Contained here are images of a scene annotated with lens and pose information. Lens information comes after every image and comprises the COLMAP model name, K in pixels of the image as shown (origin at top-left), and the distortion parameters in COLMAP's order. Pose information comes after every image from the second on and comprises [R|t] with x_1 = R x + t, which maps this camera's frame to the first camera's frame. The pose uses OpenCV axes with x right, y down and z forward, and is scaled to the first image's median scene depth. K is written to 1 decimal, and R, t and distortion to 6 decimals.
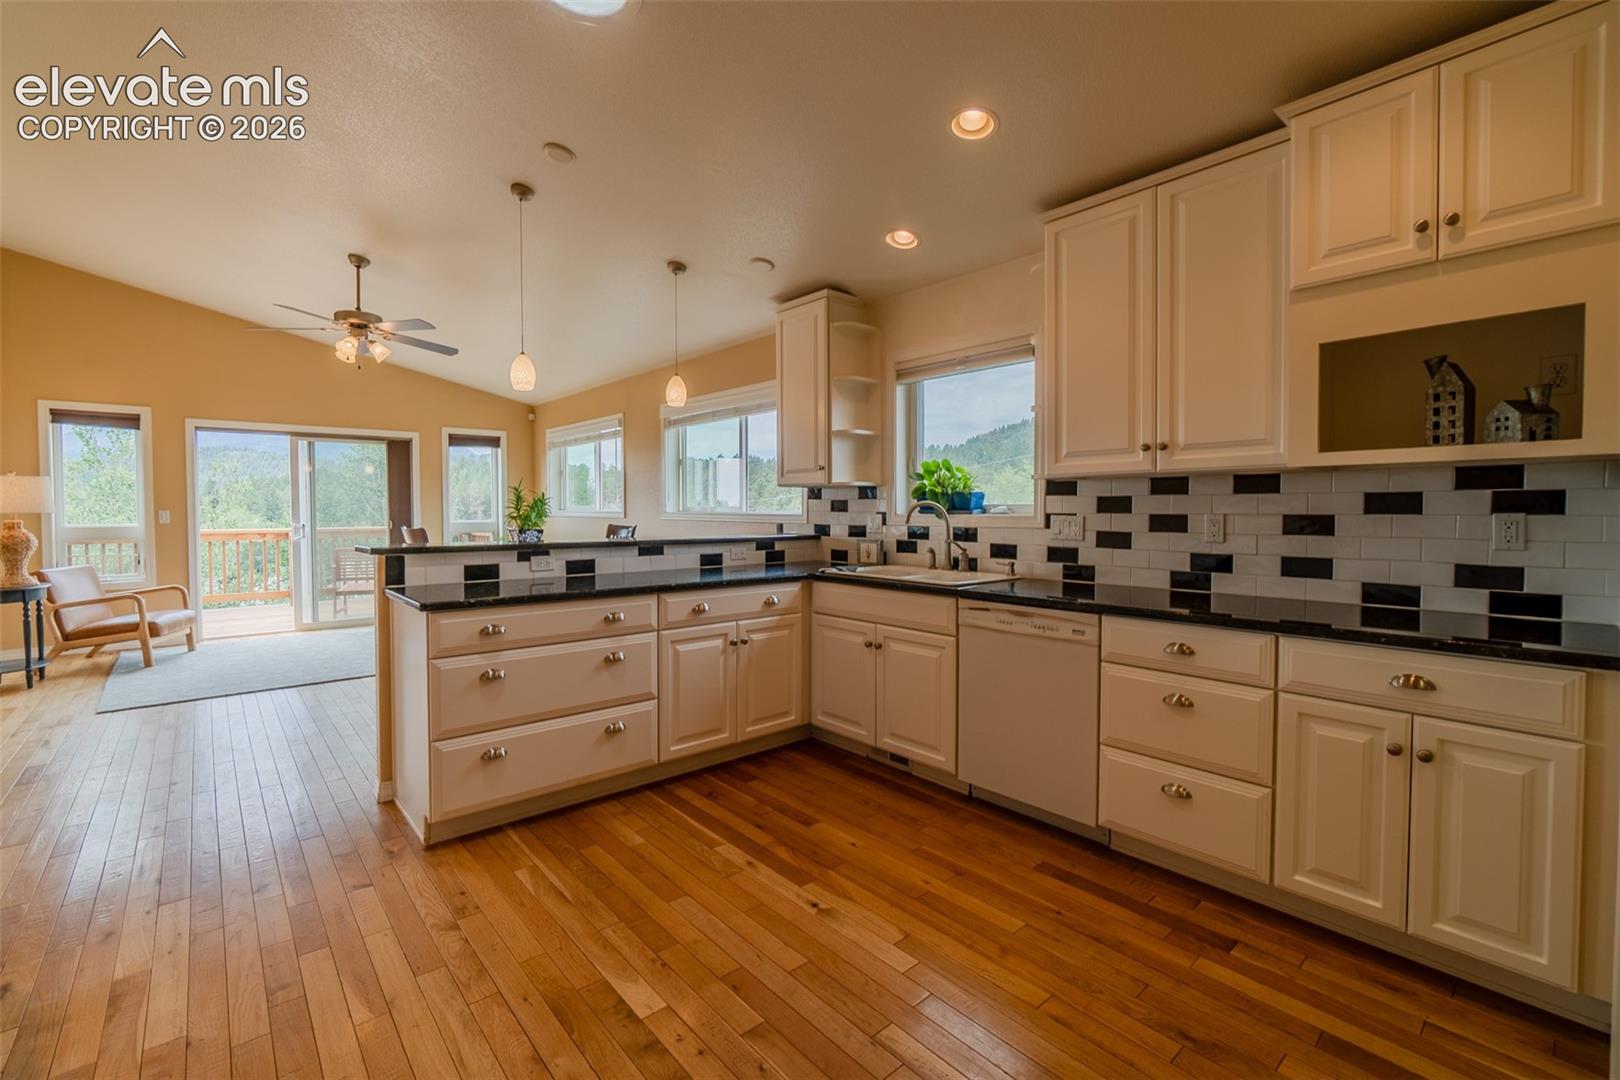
lens RADIAL K [[695.3, 0, 795.5], [0, 695.3, 528.6], [0, 0, 1]] dist [-0.007841, 0.000713]
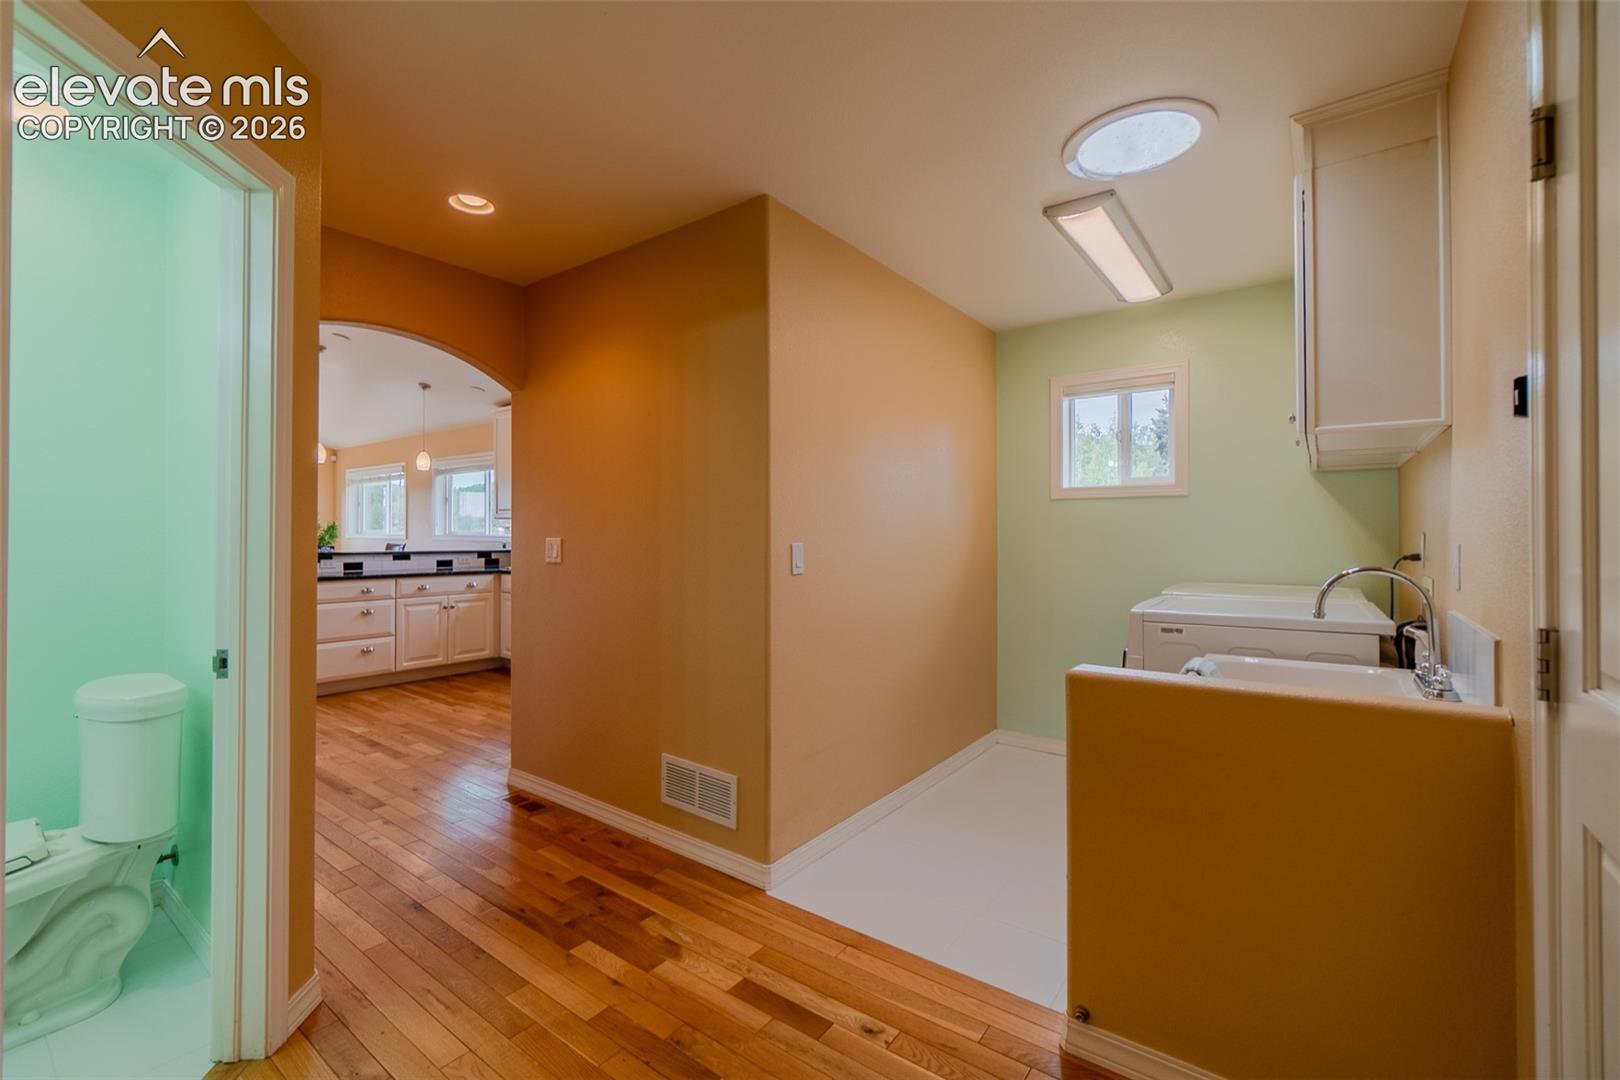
lens RADIAL K [[695.3, 0, 795.5], [0, 695.3, 528.6], [0, 0, 1]] dist [-0.007841, 0.000713]
pose [[0.977617, 0.003640, 0.210361, 0.414770], [0.003553, 0.999422, -0.033806, 0.024525], [-0.210363, 0.033796, 0.977039, -0.943456]]
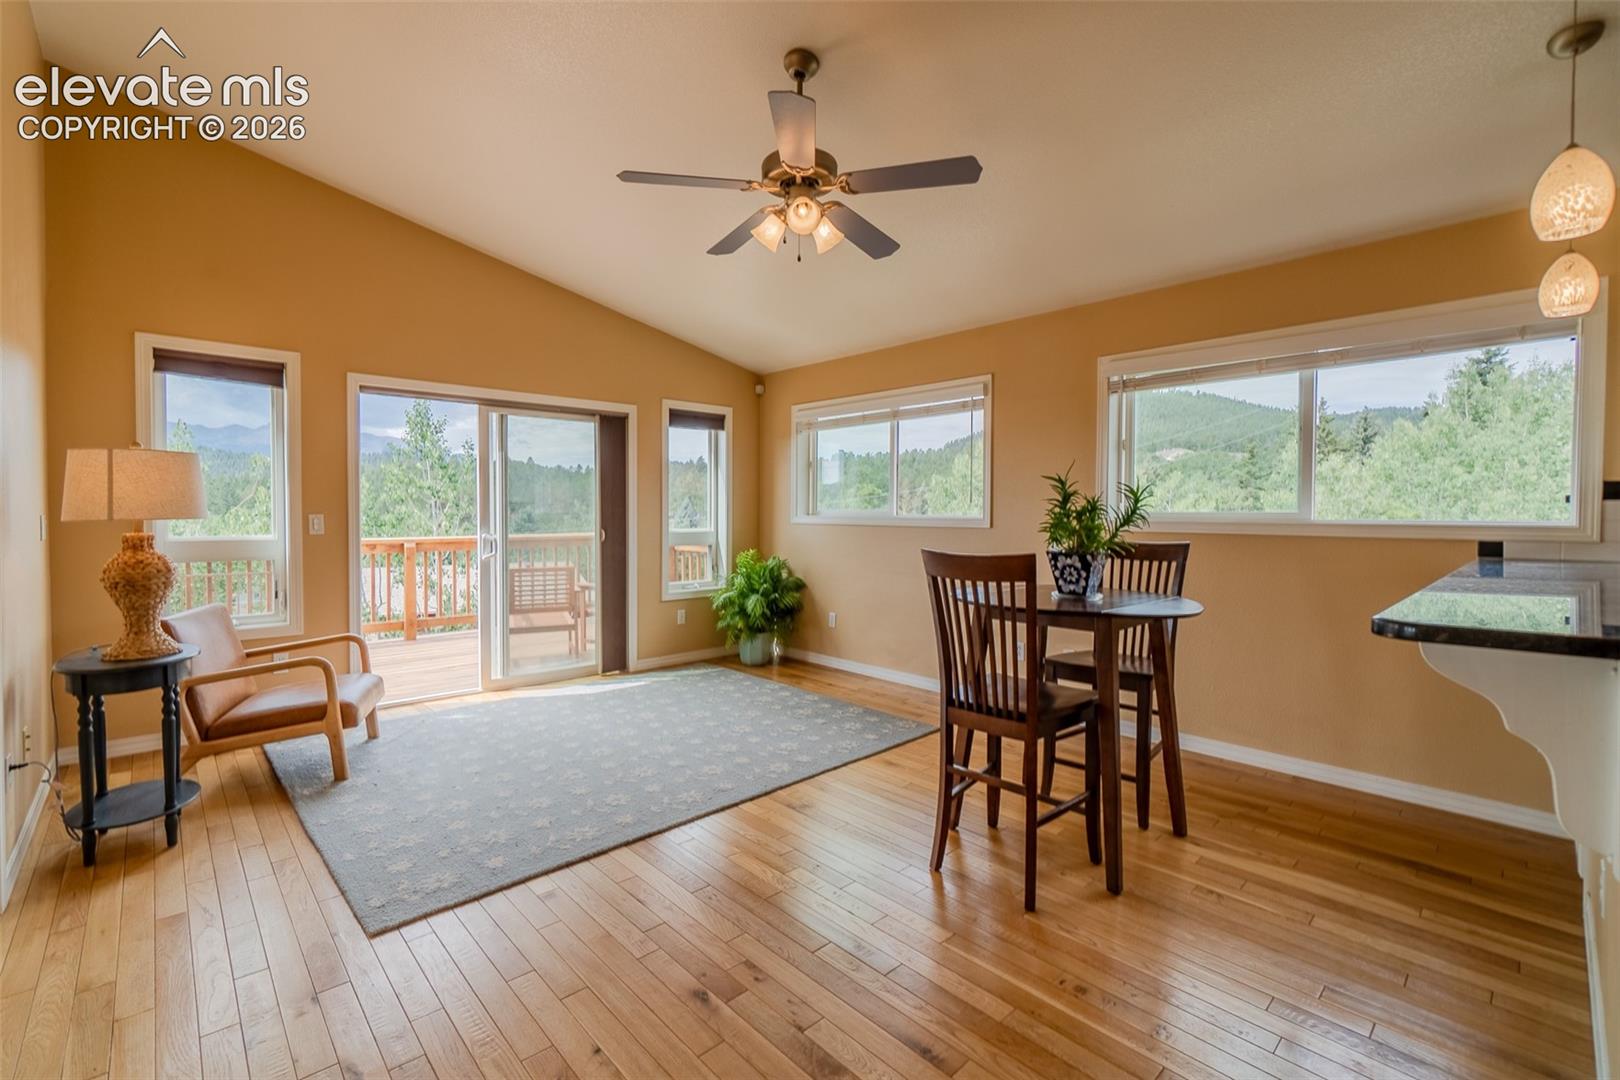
lens RADIAL K [[709.0, 0, 789.8], [0, 709.0, 515.9], [0, 0, 1]] dist [0.000179, 0.000237]
pose [[0.999656, 0.004731, 0.025811, -0.910637], [-0.004100, 0.999692, -0.024465, -0.018341], [-0.025919, 0.024351, 0.999367, 0.613751]]
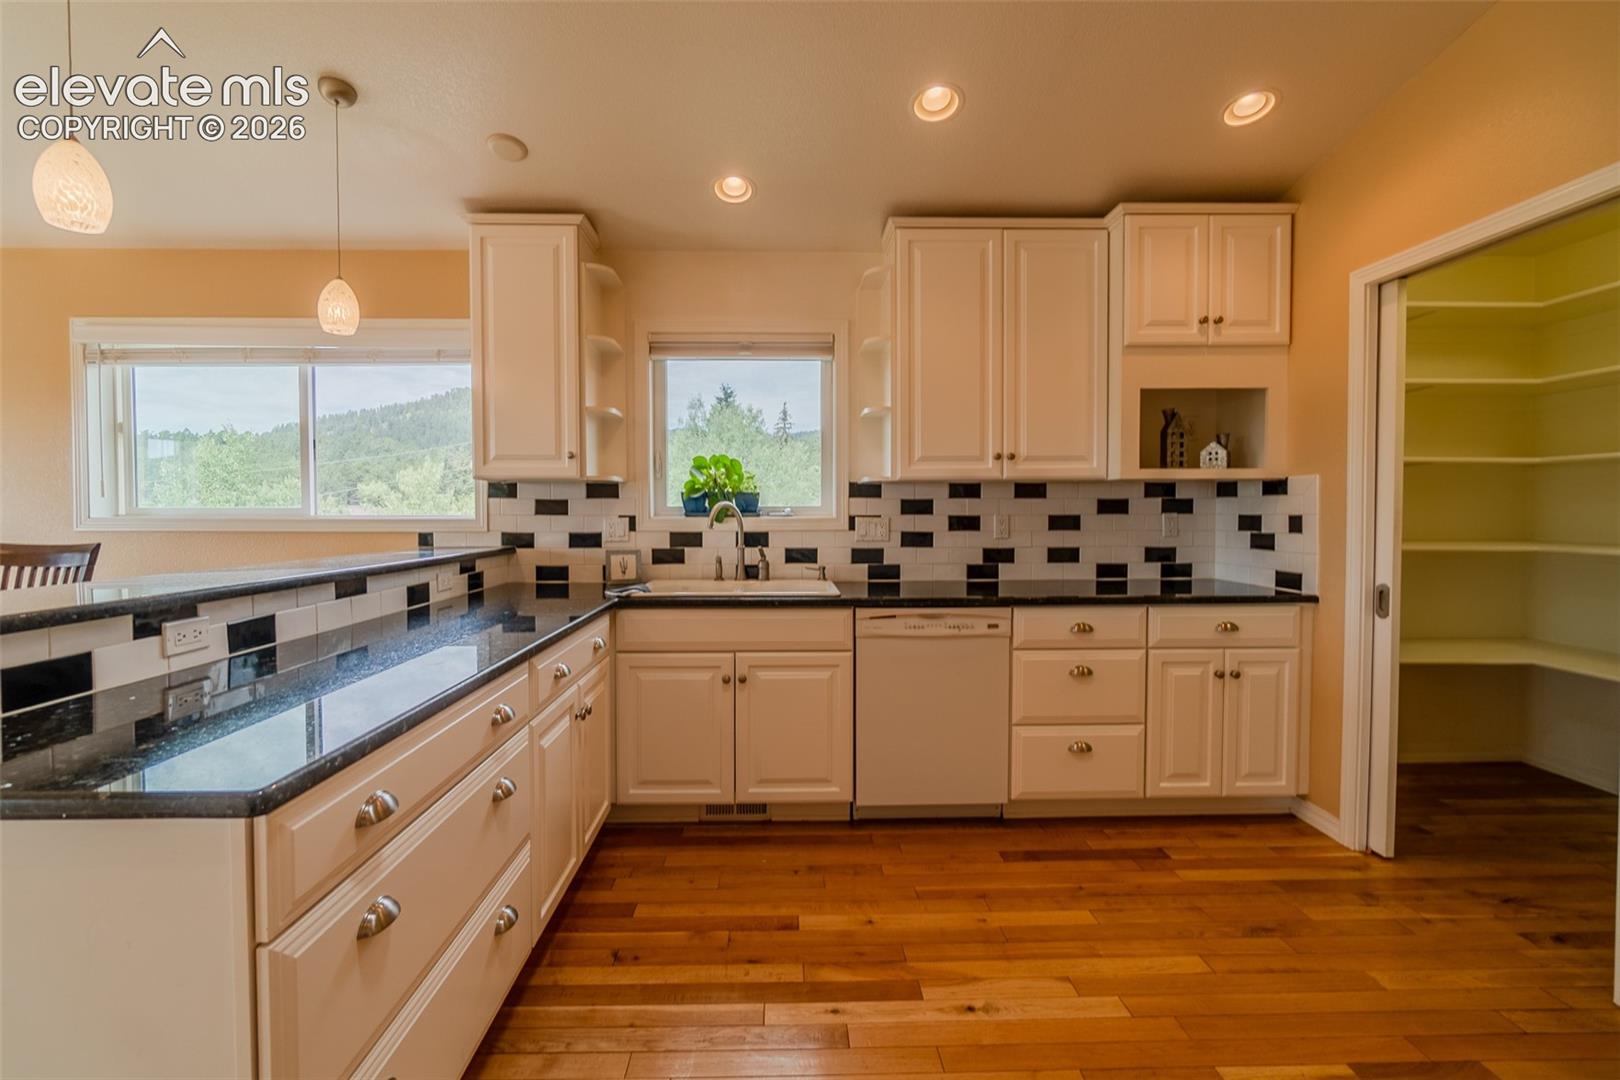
lens RADIAL K [[695.3, 0, 795.5], [0, 695.3, 528.6], [0, 0, 1]] dist [-0.007841, 0.000713]
pose [[0.631227, -0.021587, 0.775297, -0.460527], [0.023214, 0.999691, 0.008934, -0.013414], [-0.775250, 0.012358, 0.631533, 0.422656]]
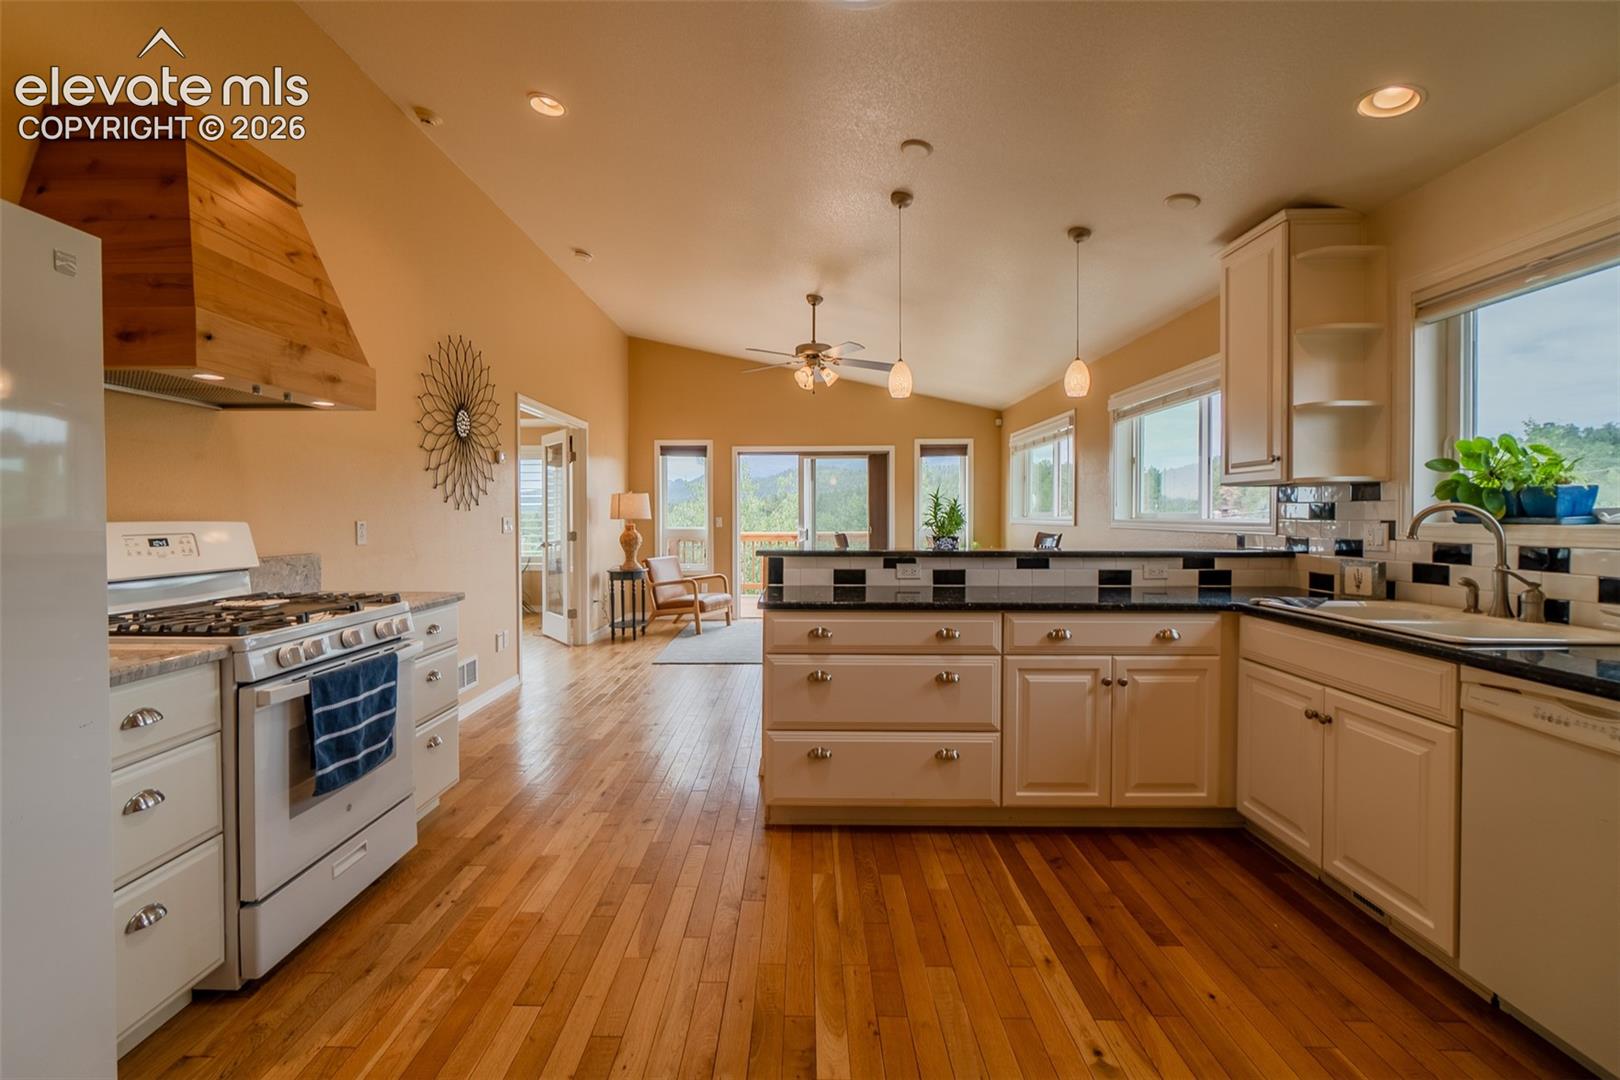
lens RADIAL K [[714.2, 0, 794.4], [0, 714.2, 528.7], [0, 0, 1]] dist [-0.002703, 0.000979]
pose [[0.748576, 0.011376, -0.662951, 0.185035], [-0.017997, 0.999833, -0.003165, -0.004017], [0.662805, 0.014300, 0.748656, 0.137713]]
